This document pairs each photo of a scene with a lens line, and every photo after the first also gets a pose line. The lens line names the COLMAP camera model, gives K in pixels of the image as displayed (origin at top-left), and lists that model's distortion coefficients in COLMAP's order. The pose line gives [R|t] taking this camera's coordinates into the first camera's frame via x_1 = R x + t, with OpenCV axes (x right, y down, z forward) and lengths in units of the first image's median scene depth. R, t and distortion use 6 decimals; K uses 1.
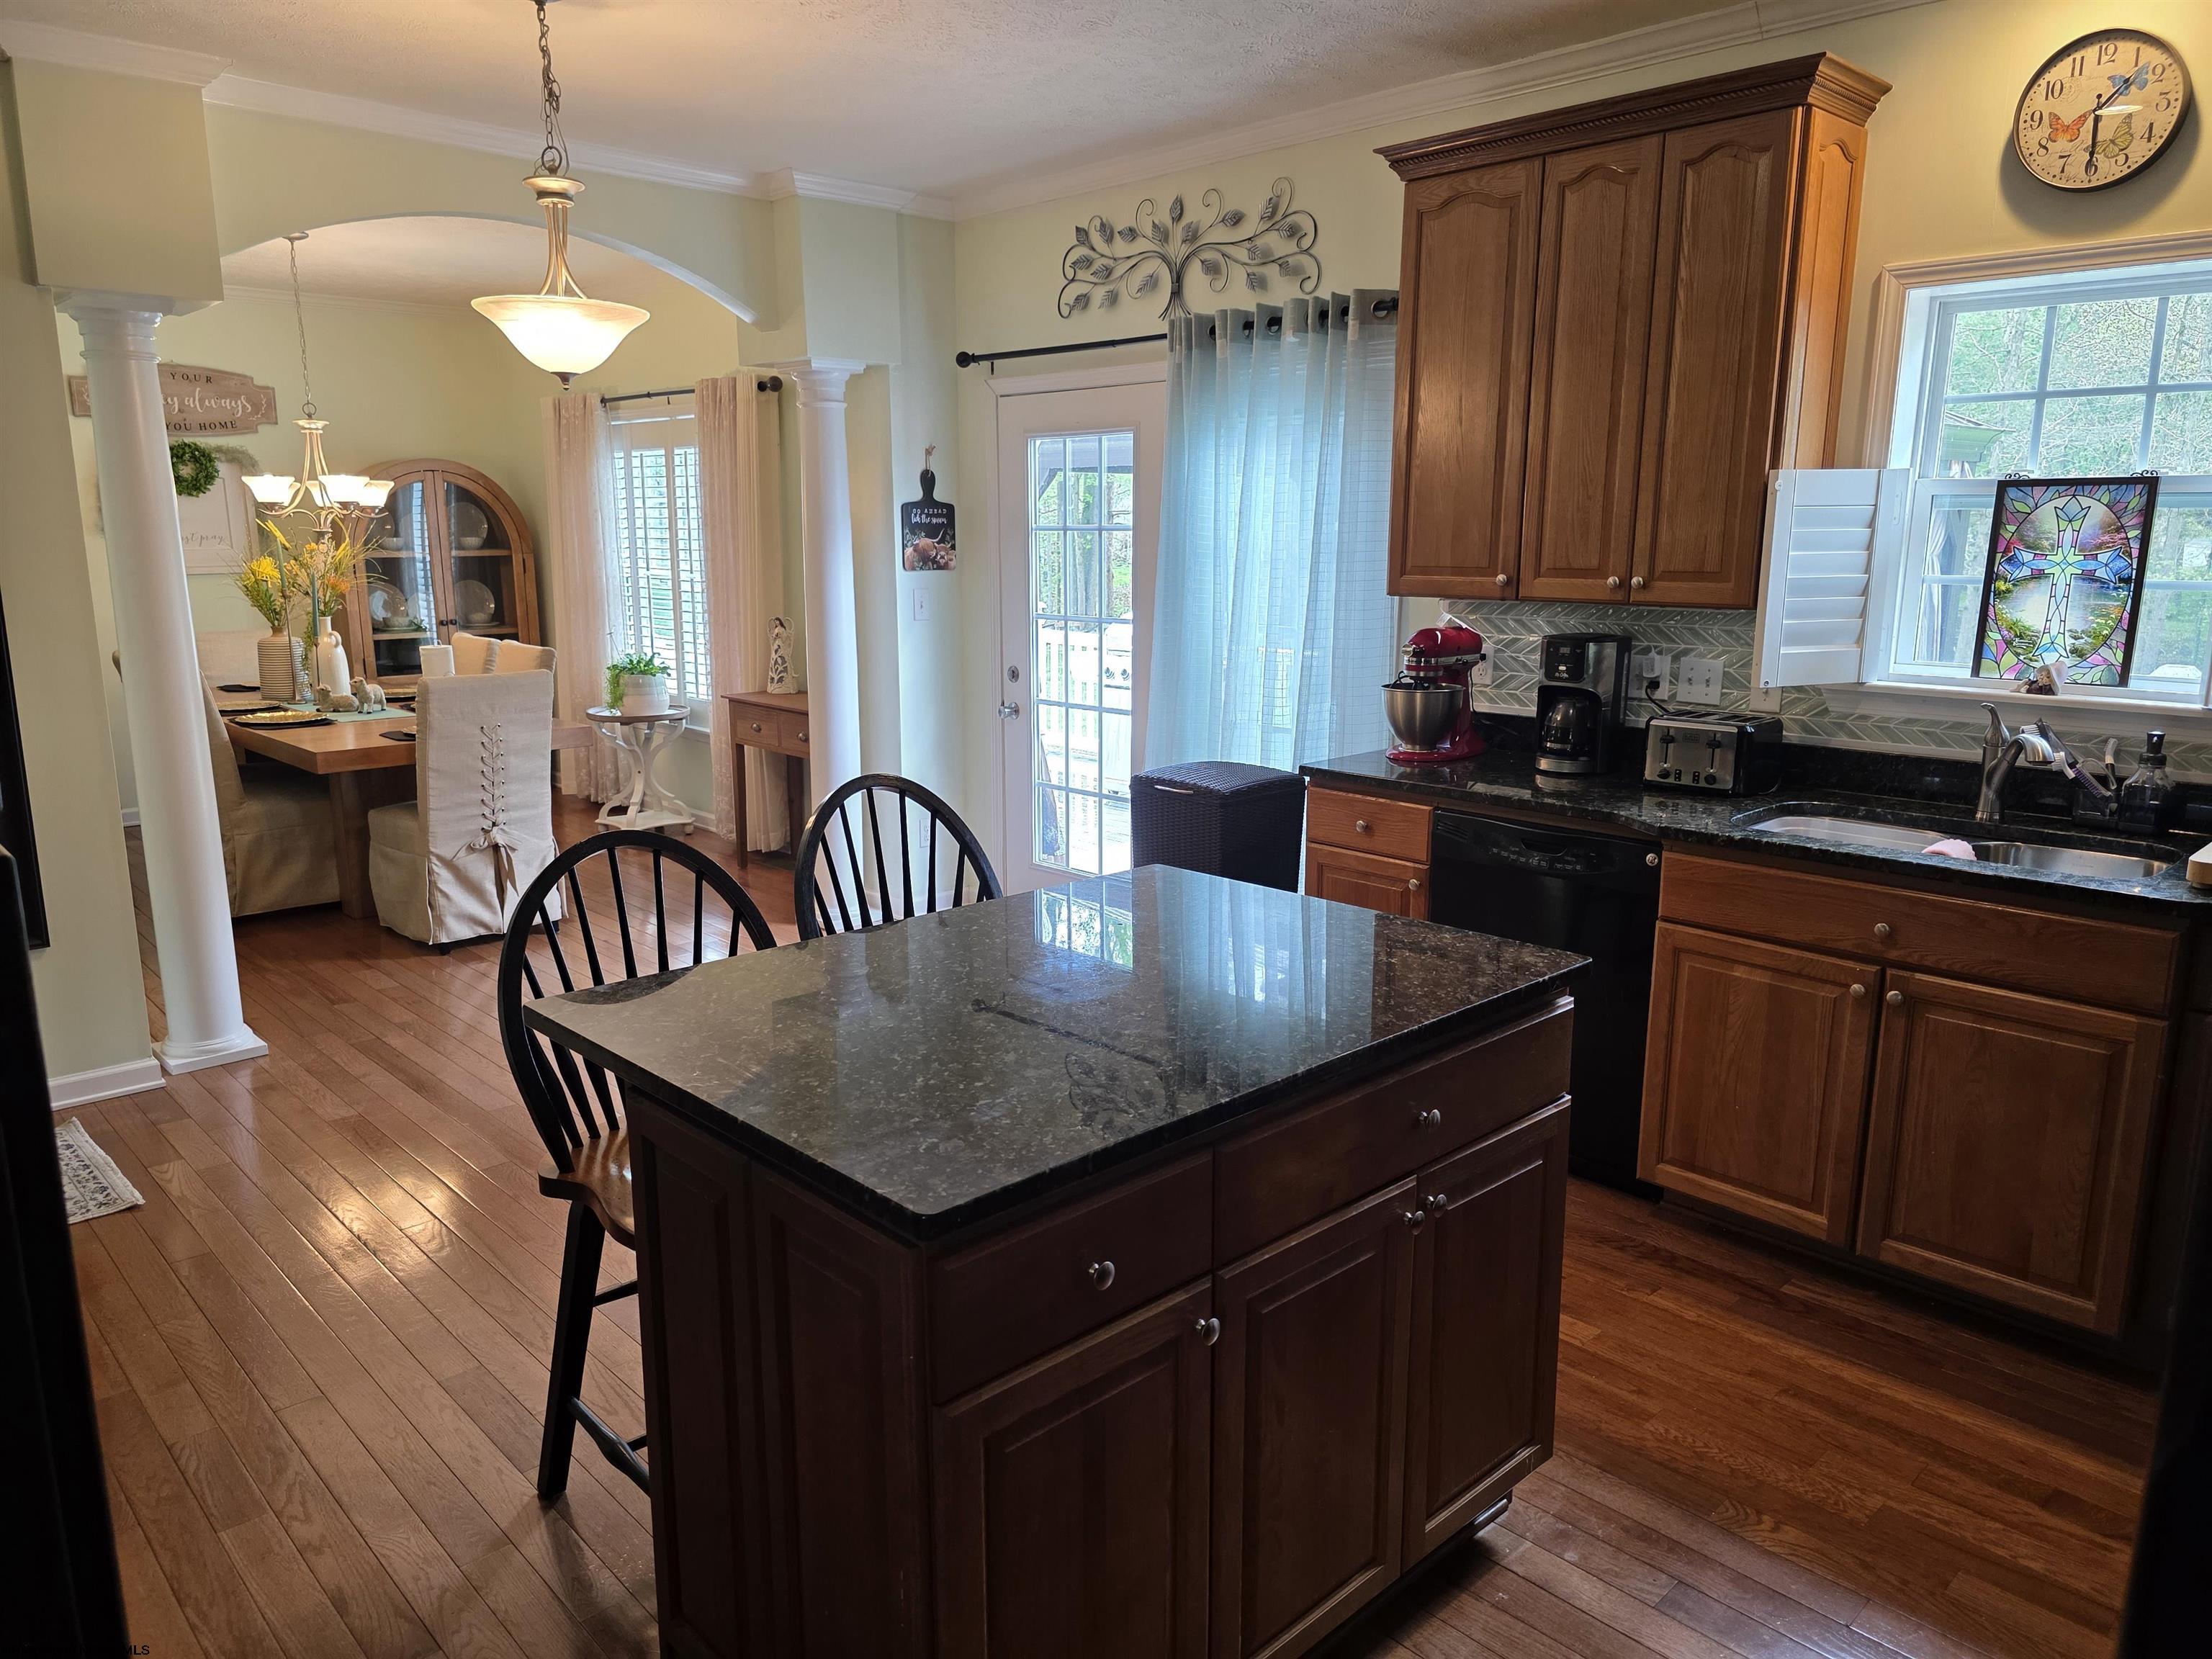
lens RADIAL K [[1488.7, 0, 1090.7], [0, 1488.7, 830.6], [0, 0, 1]] dist [0.054297, -0.042838]
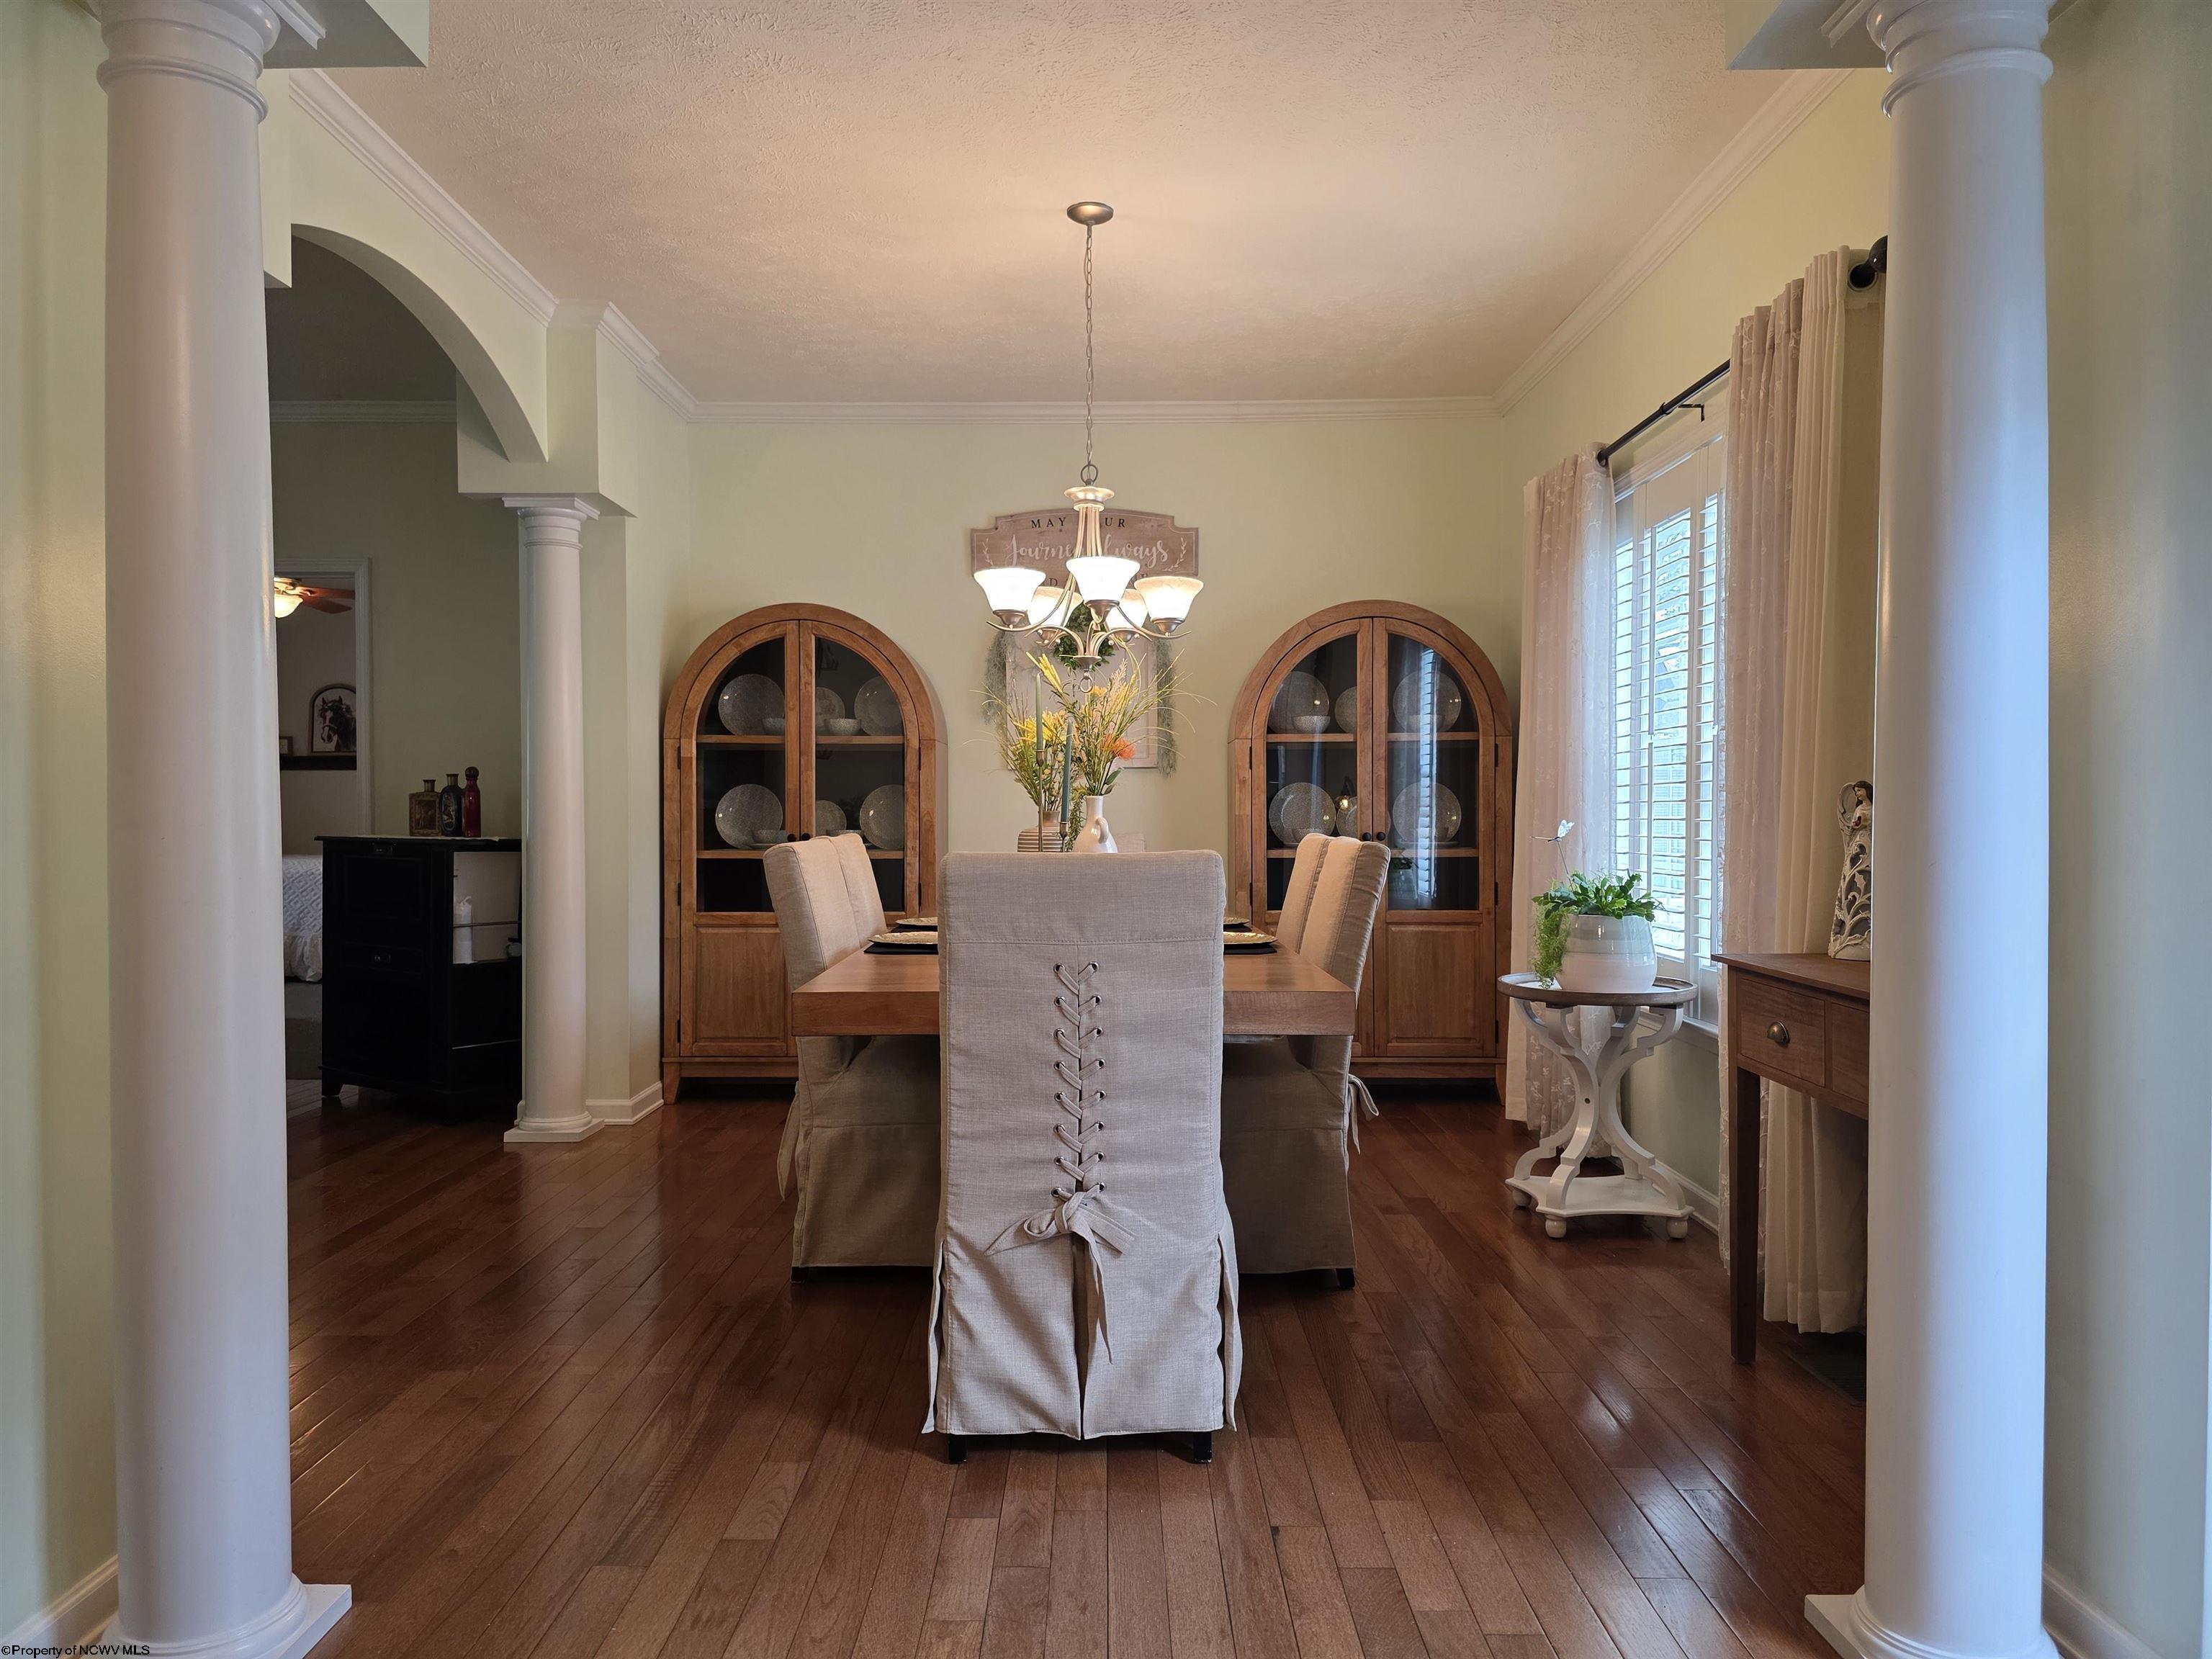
lens RADIAL K [[1488.7, 0, 1090.7], [0, 1488.7, 830.6], [0, 0, 1]] dist [0.054297, -0.042838]
pose [[0.719137, 0.002452, -0.694864, -0.084122], [-0.138416, 0.980459, -0.139792, -0.046386], [0.680943, 0.196709, 0.705423, 0.662094]]
